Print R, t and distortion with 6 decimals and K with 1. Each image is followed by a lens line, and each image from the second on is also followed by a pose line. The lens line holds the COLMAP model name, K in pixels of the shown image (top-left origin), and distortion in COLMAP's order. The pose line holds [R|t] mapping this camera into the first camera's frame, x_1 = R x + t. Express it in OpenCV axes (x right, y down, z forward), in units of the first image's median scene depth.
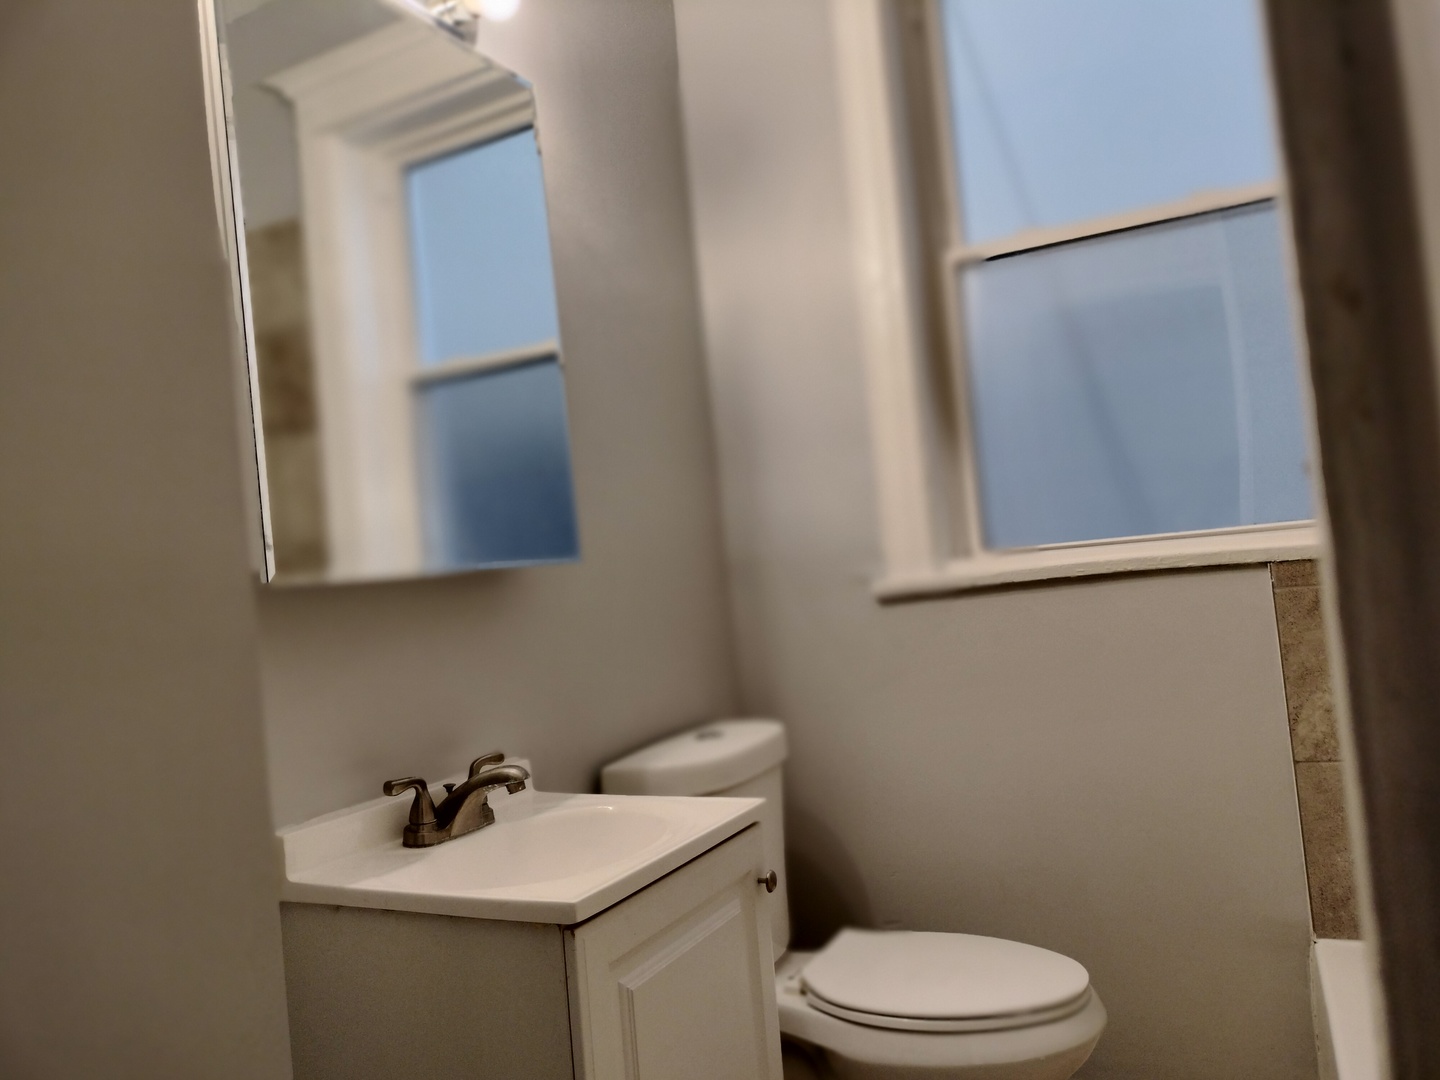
lens RADIAL K [[1084.0, 0, 722.9], [0, 1084.0, 541.7], [0, 0, 1]] dist [0.029231, 0.029970]
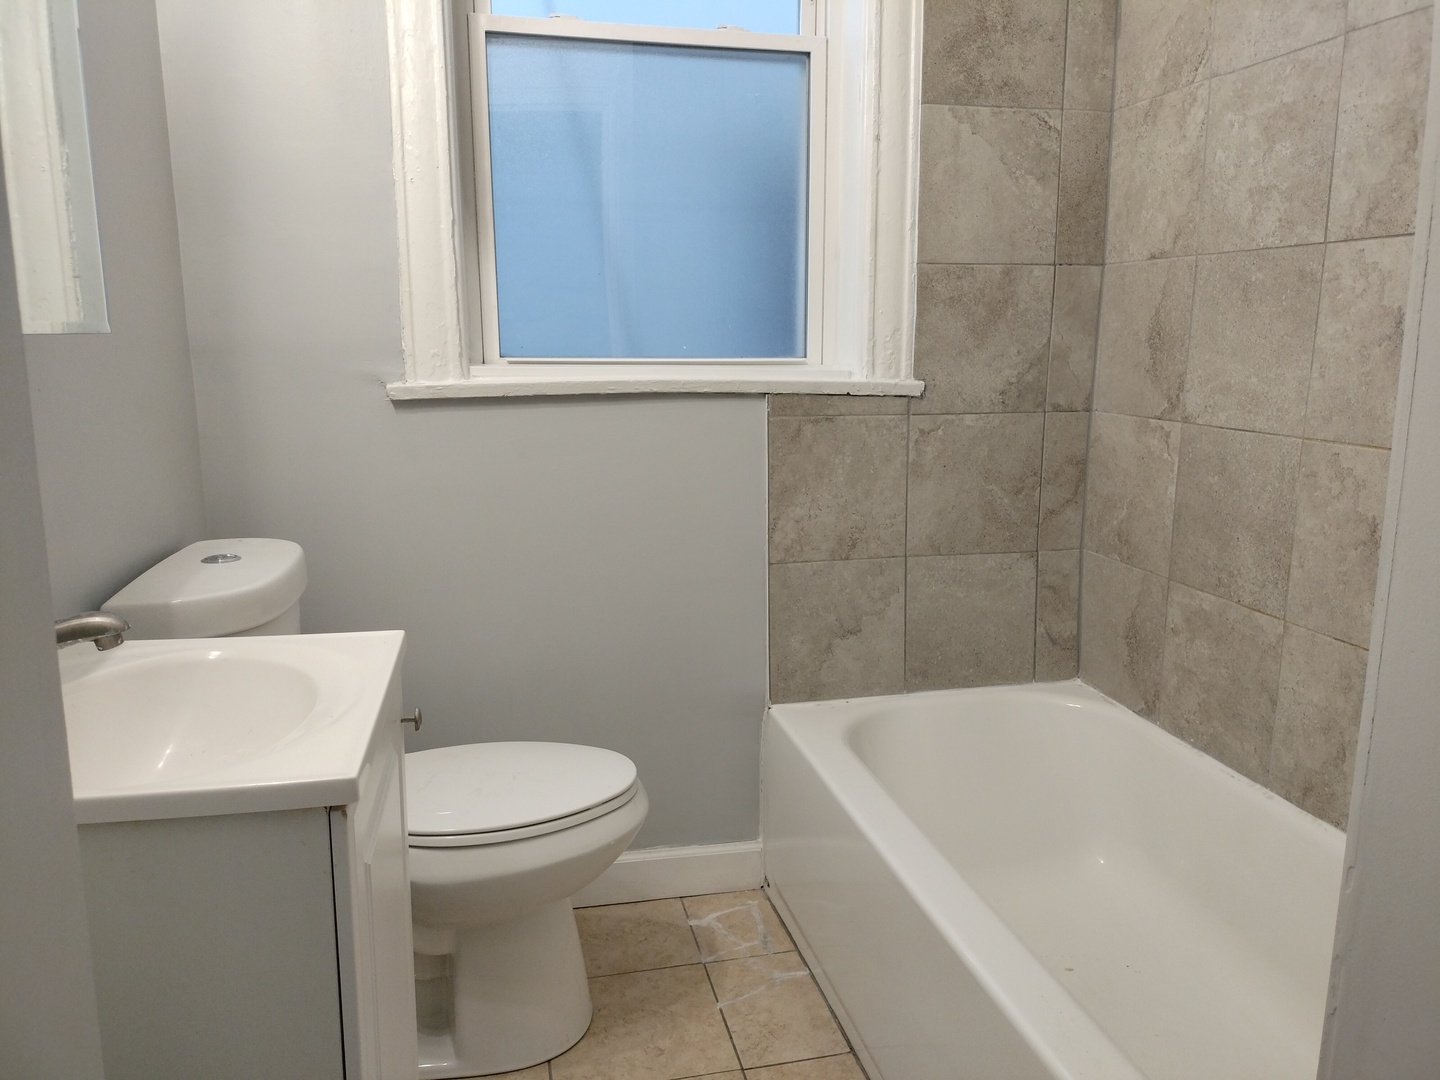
lens RADIAL K [[1075.6, 0, 723.8], [0, 1075.6, 530.3], [0, 0, 1]] dist [0.075134, -0.095042]
pose [[0.770786, -0.013978, 0.636941, -0.263291], [-0.091465, 0.986975, 0.132343, 0.016017], [-0.630495, -0.160266, 0.759468, 0.160050]]
